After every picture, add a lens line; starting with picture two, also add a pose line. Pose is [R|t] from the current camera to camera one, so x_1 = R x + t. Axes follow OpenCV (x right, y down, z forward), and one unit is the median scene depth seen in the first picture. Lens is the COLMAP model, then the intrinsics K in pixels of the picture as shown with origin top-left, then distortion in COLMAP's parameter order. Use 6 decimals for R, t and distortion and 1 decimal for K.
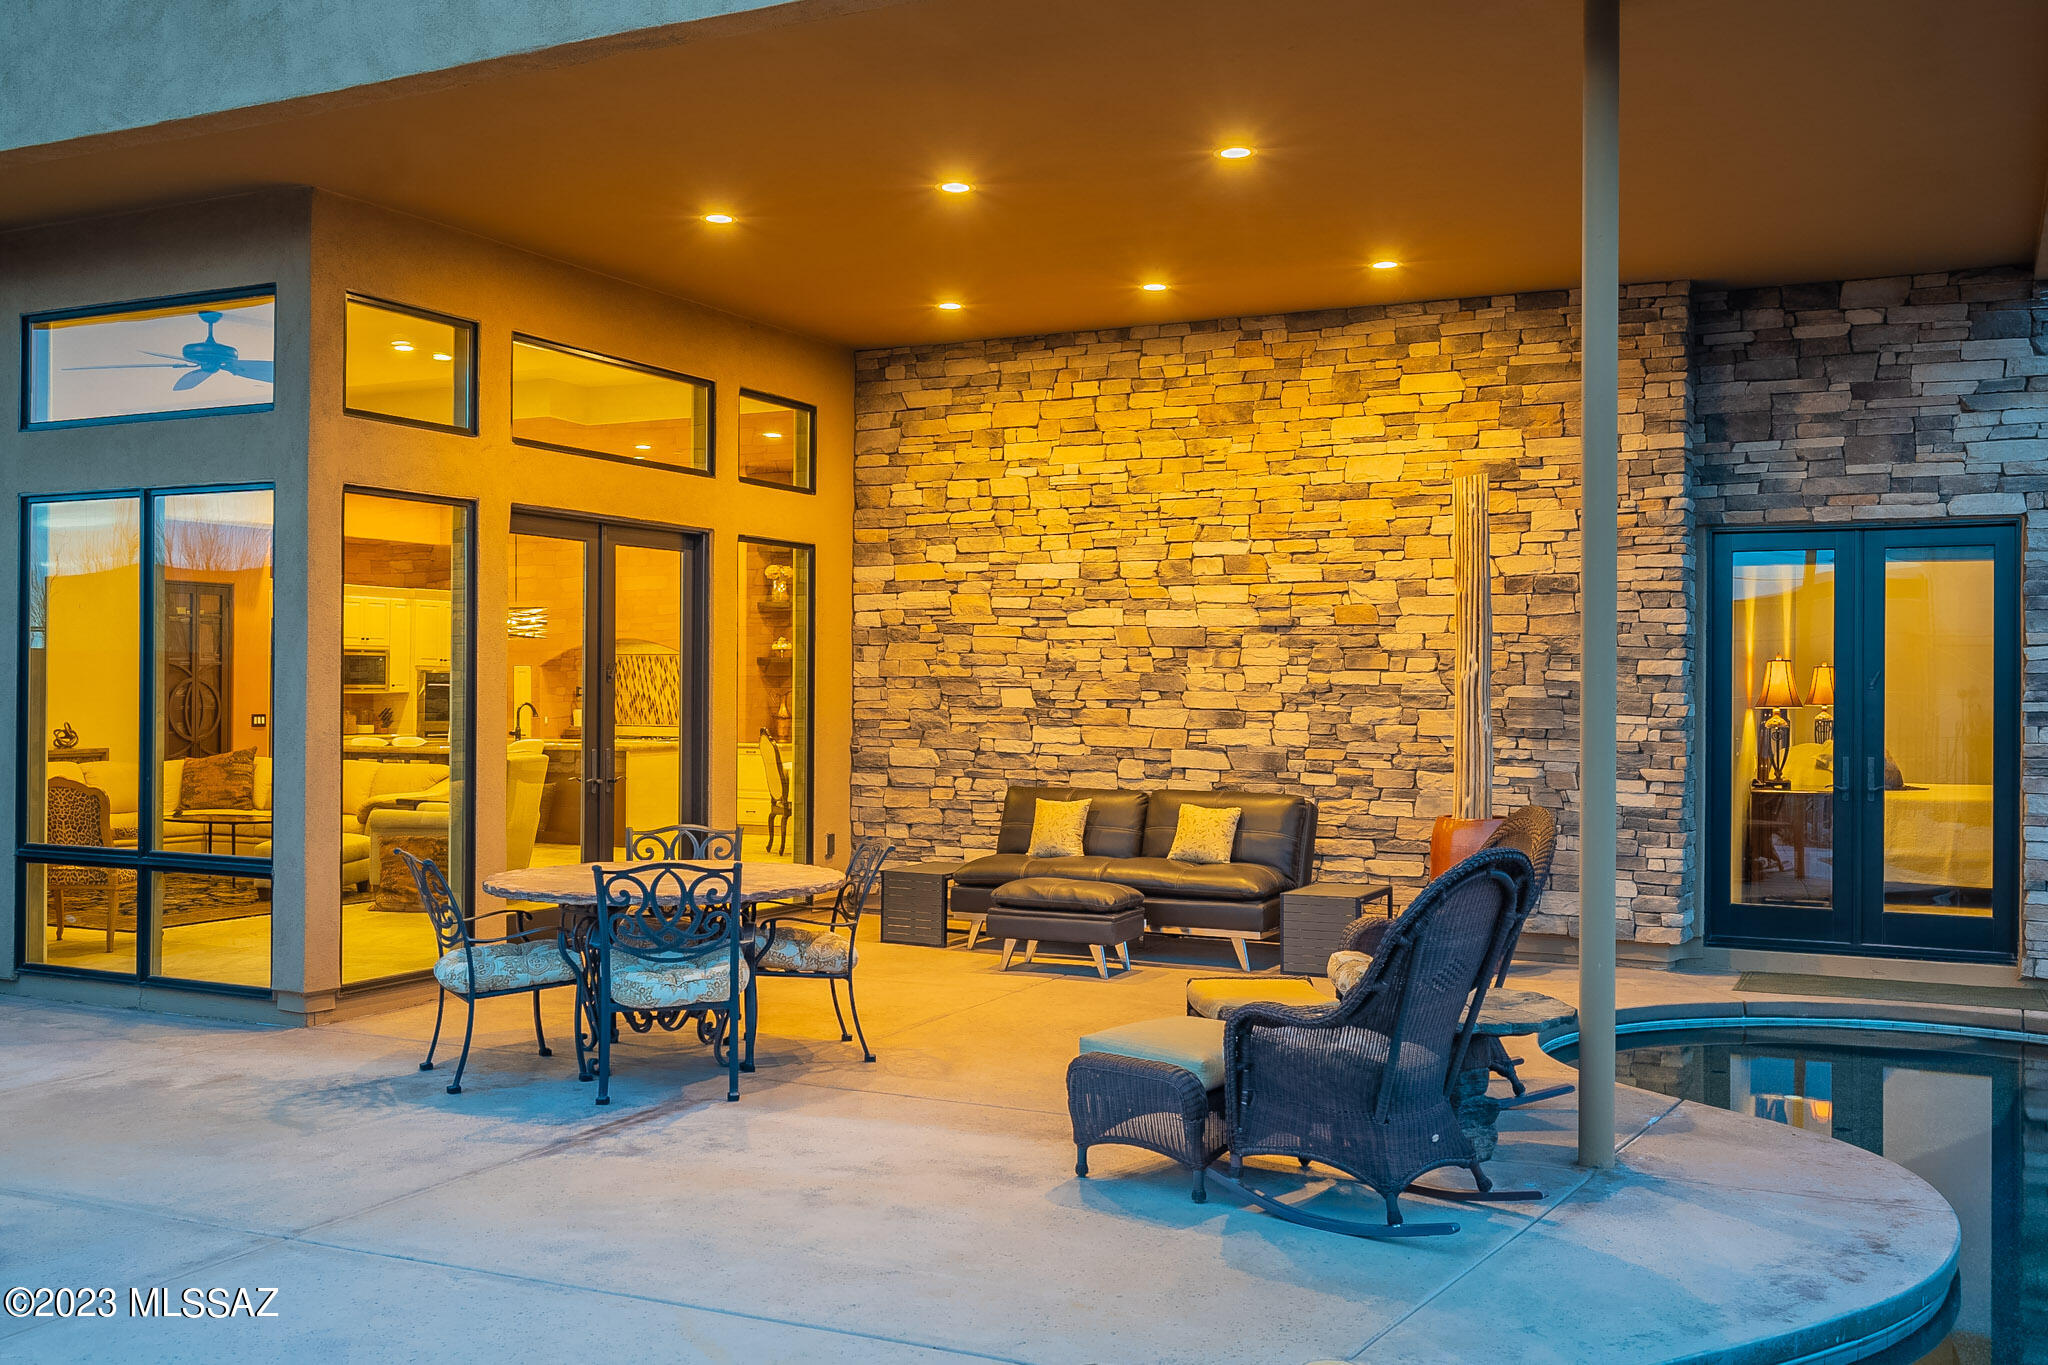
lens RADIAL K [[1904.3, 0, 1024.0], [0, 1904.3, 682.5], [0, 0, 1]] dist [0.001930, -0.005875]
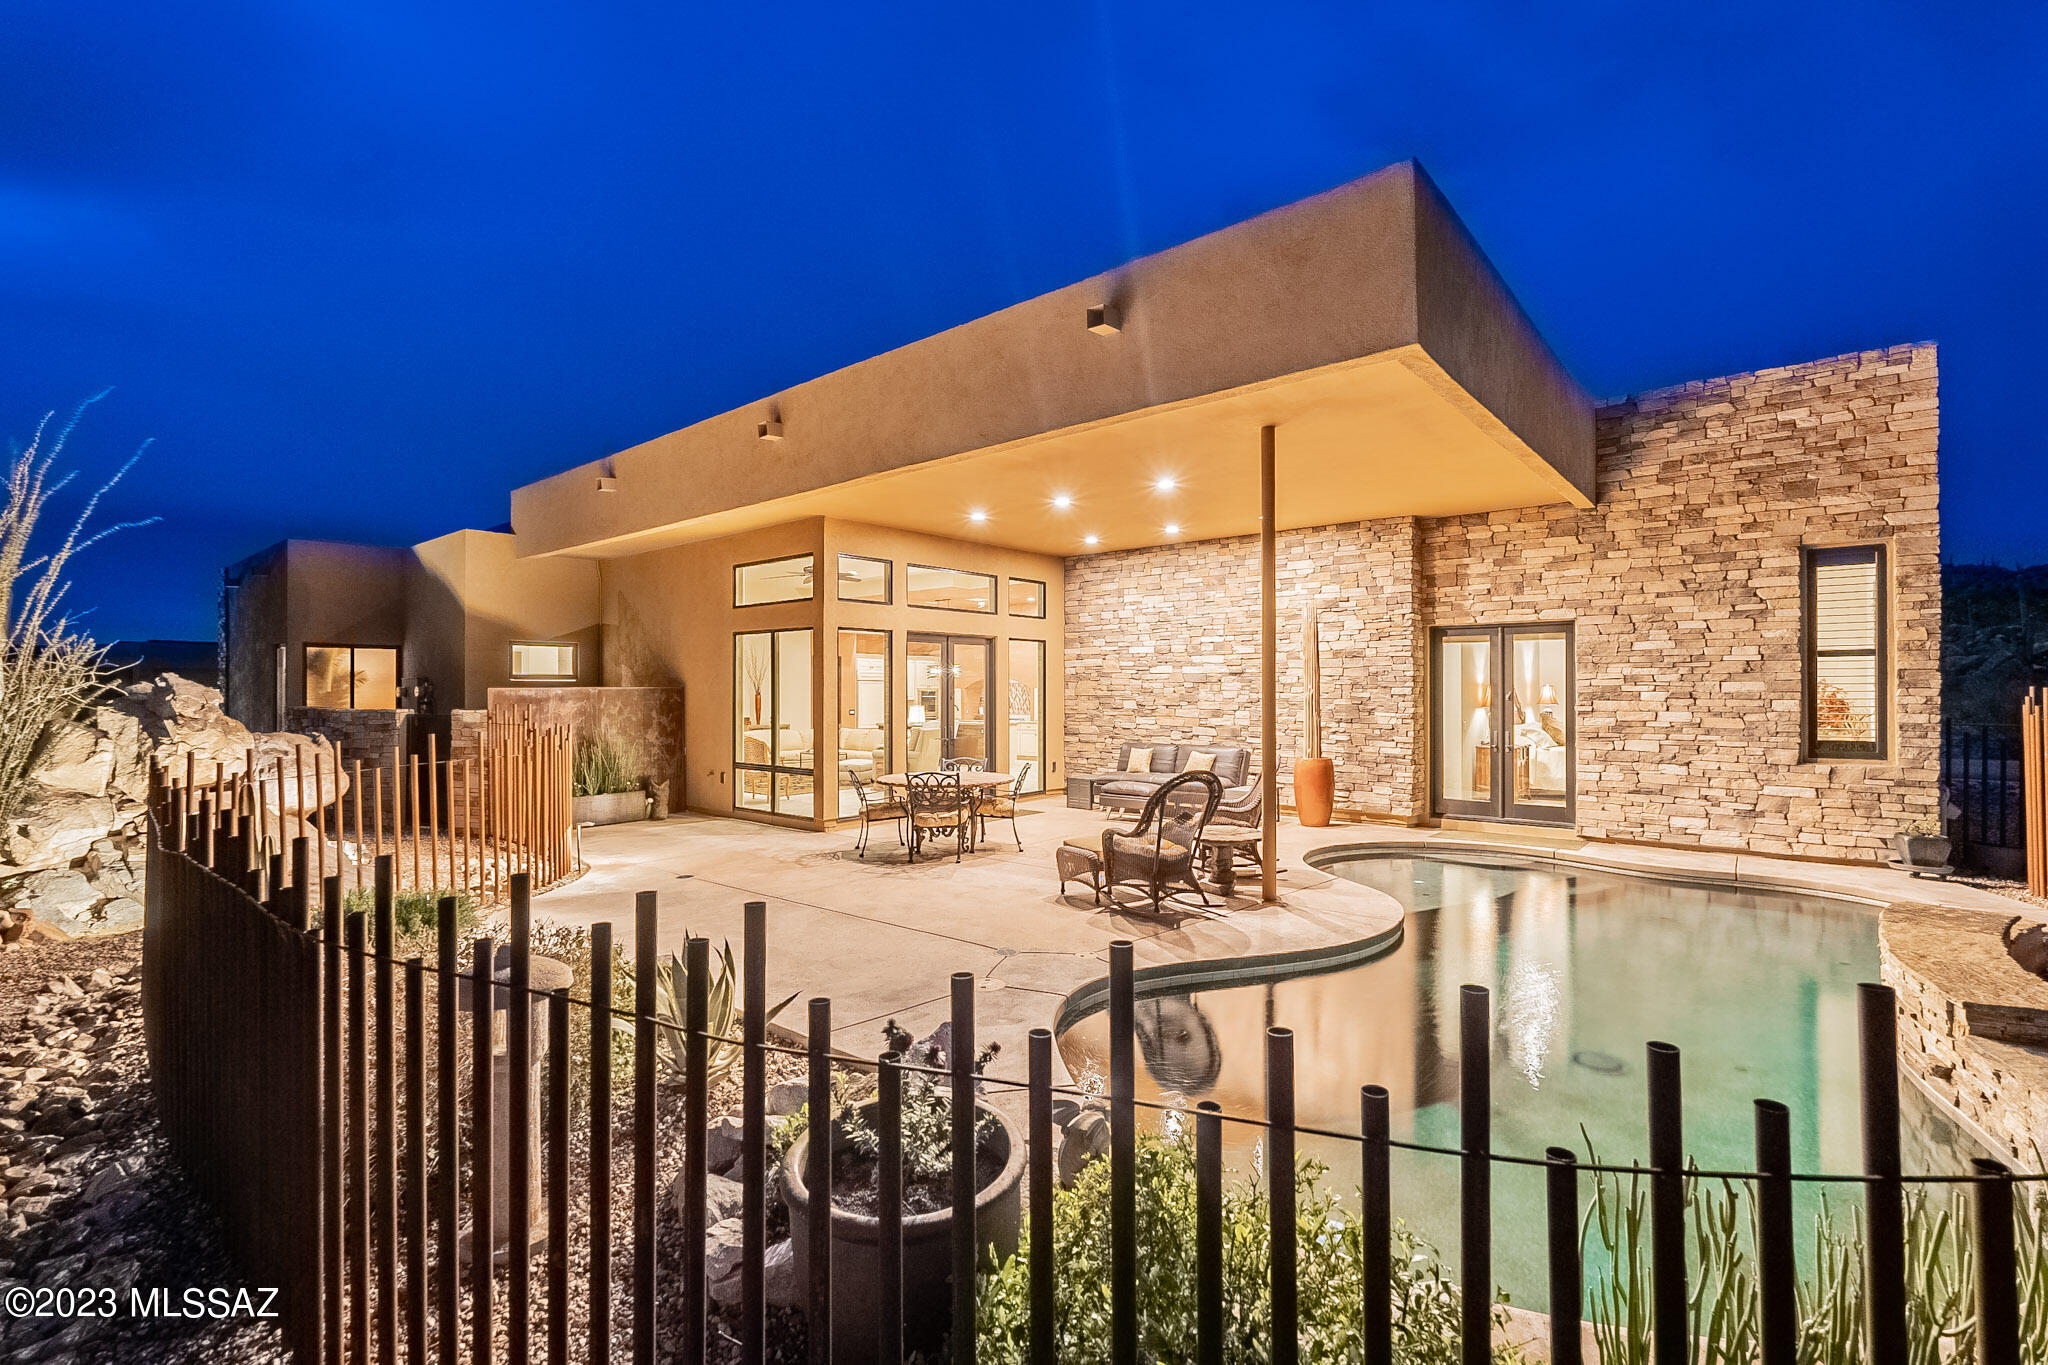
lens RADIAL K [[911.9, 0, 1024.0], [0, 911.9, 682.5], [0, 0, 1]] dist [-0.002487, -0.000002]
pose [[0.970583, -0.009444, -0.240581, 0.158529], [0.007764, 0.999938, -0.007931, -0.012214], [0.240641, 0.005830, 0.970597, -0.129882]]
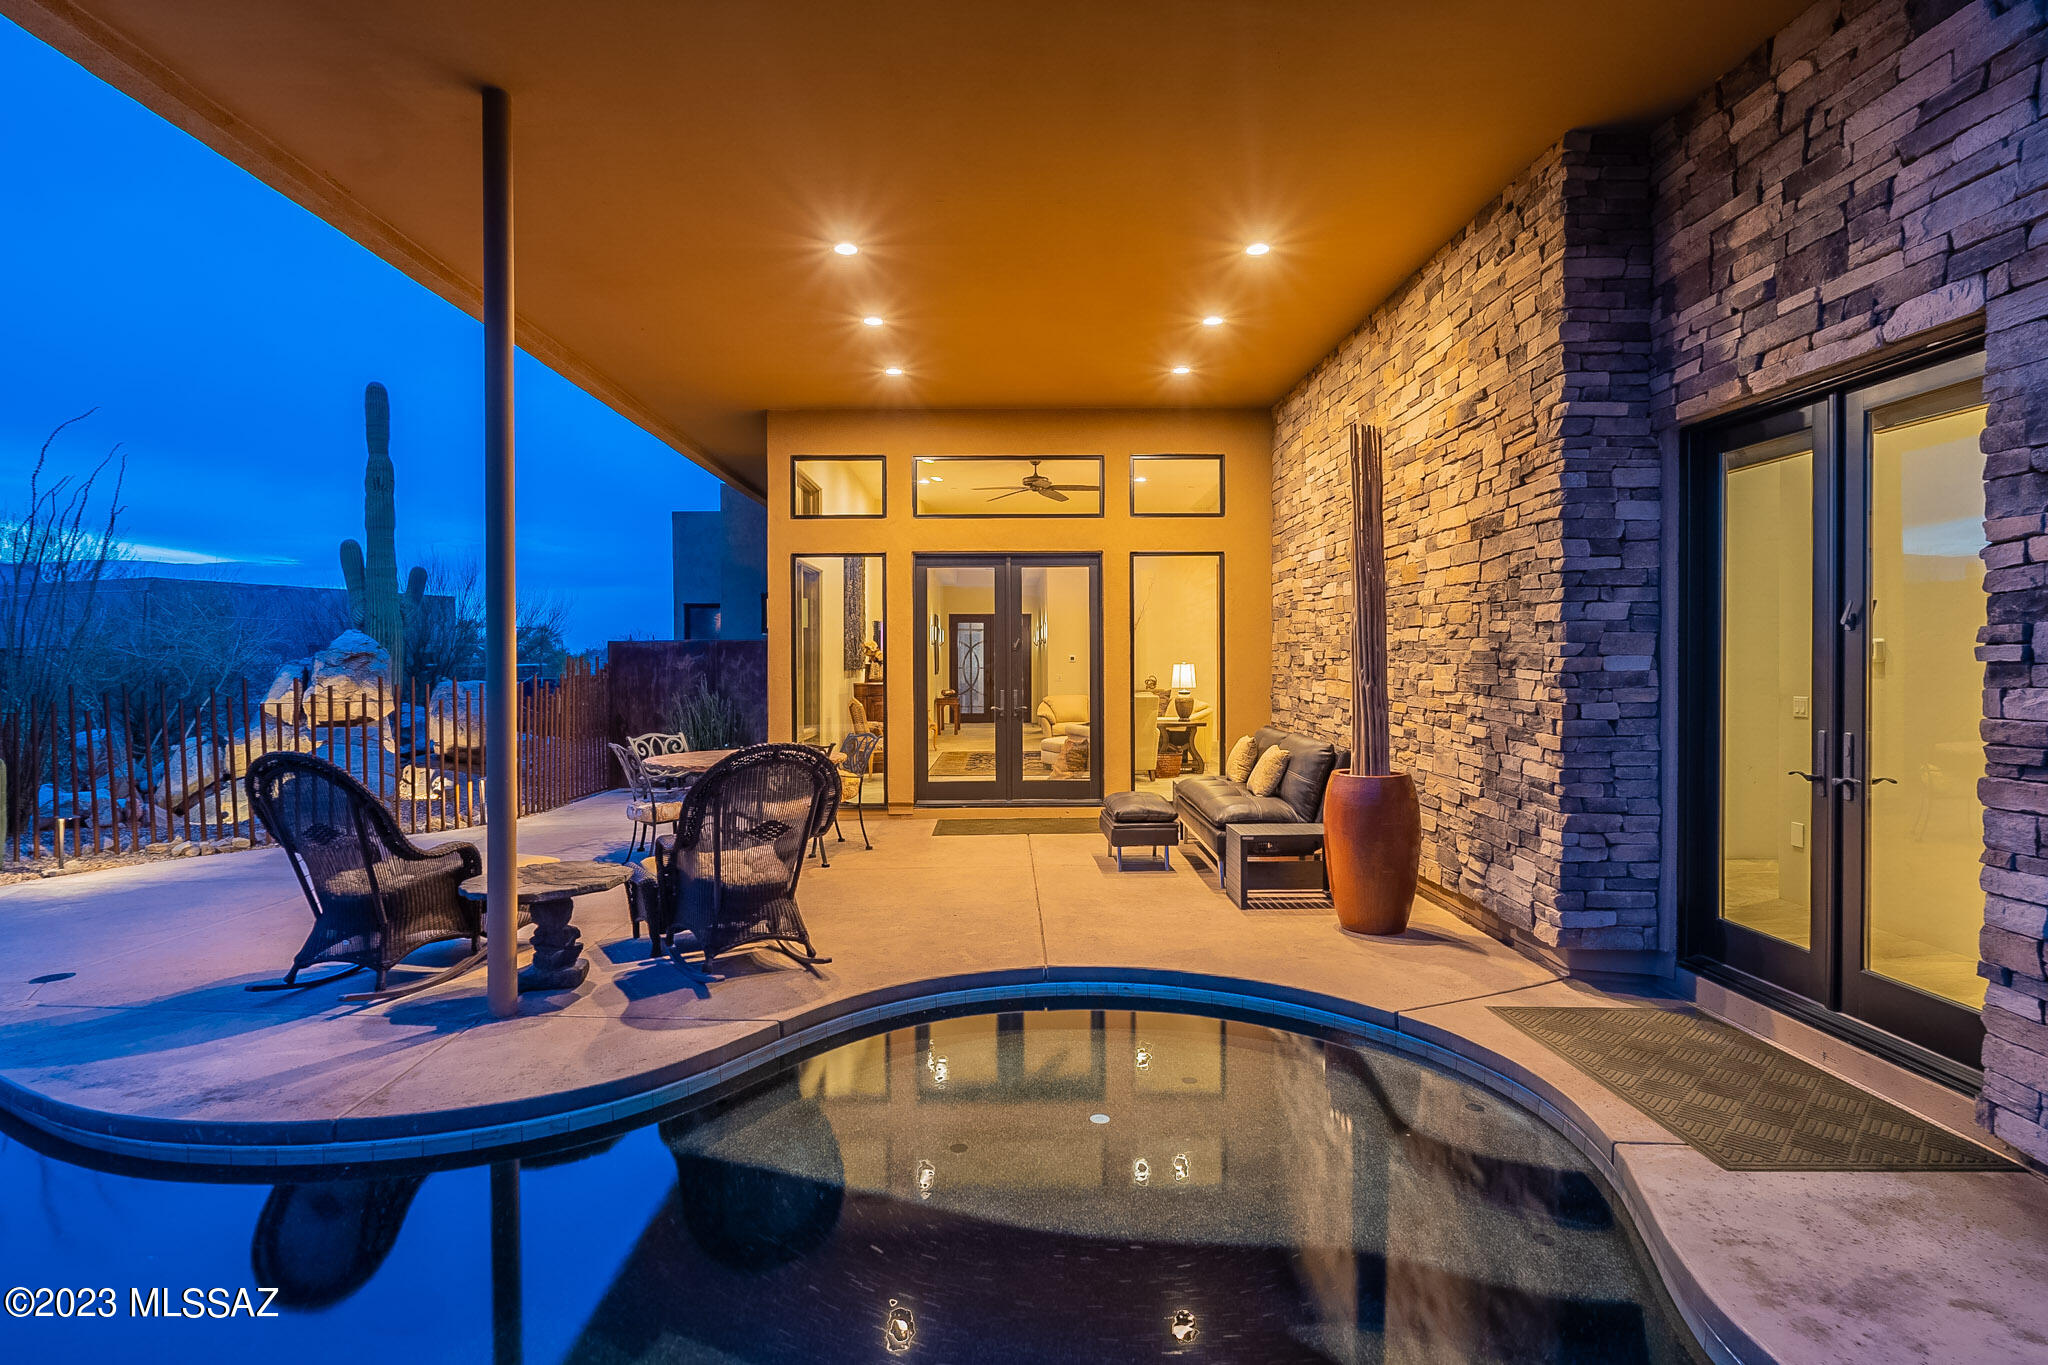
lens RADIAL K [[1101.2, 0, 1024.0], [0, 1101.2, 682.5], [0, 0, 1]] dist [0.002033, 0.000092]
pose [[0.466173, 0.009464, -0.884643, 0.635566], [0.010243, 0.999818, 0.016093, 0.012467], [0.884634, -0.016564, 0.465991, 0.553696]]
